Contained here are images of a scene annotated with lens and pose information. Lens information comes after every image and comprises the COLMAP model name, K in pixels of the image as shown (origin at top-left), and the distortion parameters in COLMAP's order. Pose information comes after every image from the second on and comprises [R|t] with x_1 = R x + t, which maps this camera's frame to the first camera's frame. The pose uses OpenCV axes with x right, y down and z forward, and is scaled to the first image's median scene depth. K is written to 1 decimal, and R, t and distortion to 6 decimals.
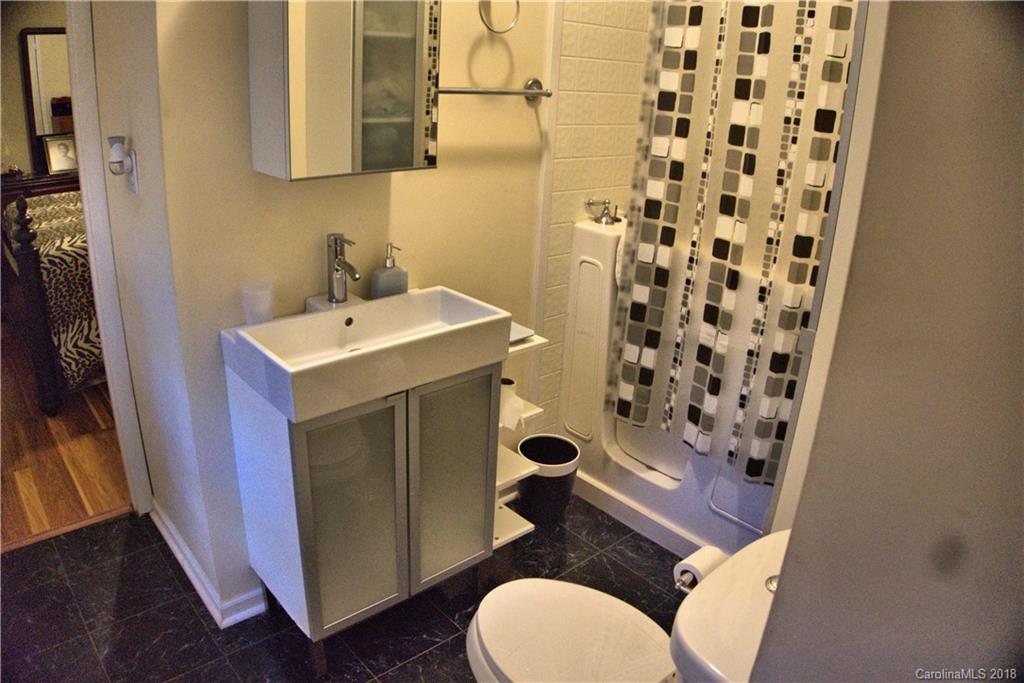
lens RADIAL K [[716.2, 0, 512.0], [0, 716.2, 341.5], [0, 0, 1]] dist [-0.227018, 0.075329]
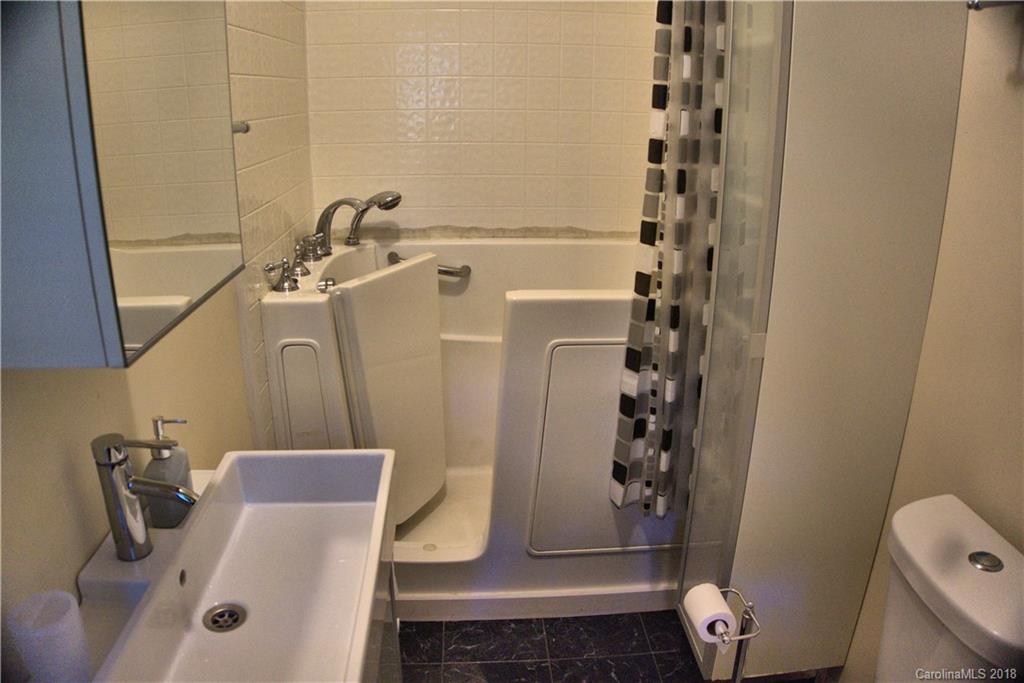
lens RADIAL K [[716.2, 0, 512.0], [0, 716.2, 341.5], [0, 0, 1]] dist [-0.227018, 0.075329]
pose [[0.625581, -0.301891, 0.719382, -0.247033], [0.308157, 0.942733, 0.127646, -0.120500], [-0.716720, 0.141829, 0.682786, 0.282202]]
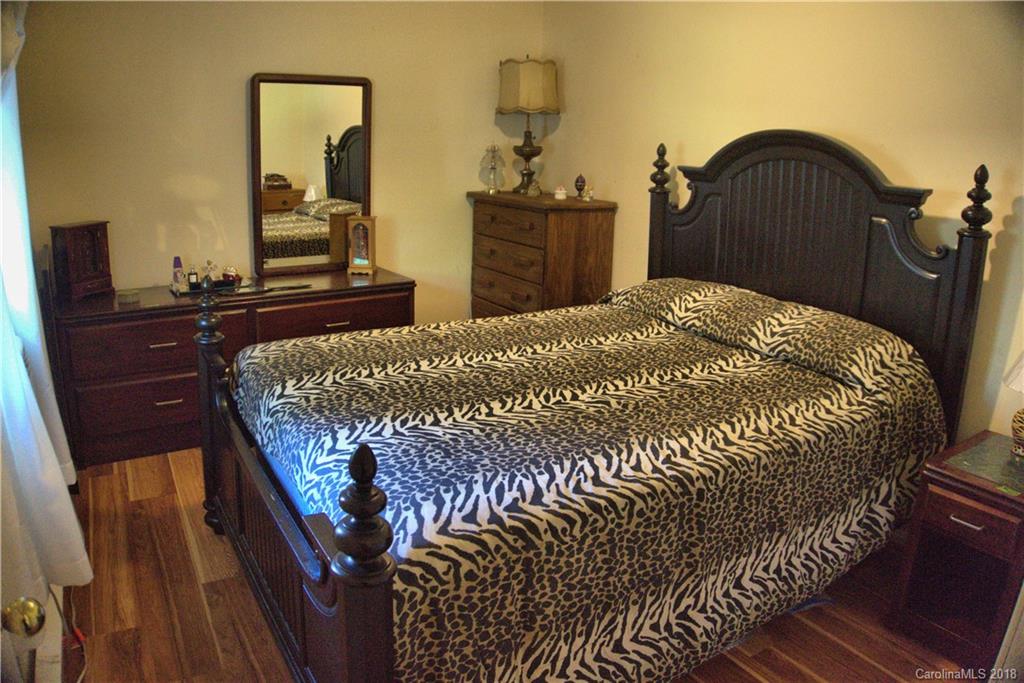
lens RADIAL K [[716.2, 0, 512.0], [0, 716.2, 341.5], [0, 0, 1]] dist [-0.227018, 0.075329]
pose [[0.980056, 0.035954, -0.195440, -0.555414], [-0.055999, 0.993608, -0.098021, -0.235173], [0.190666, 0.107010, 0.975805, 0.542390]]
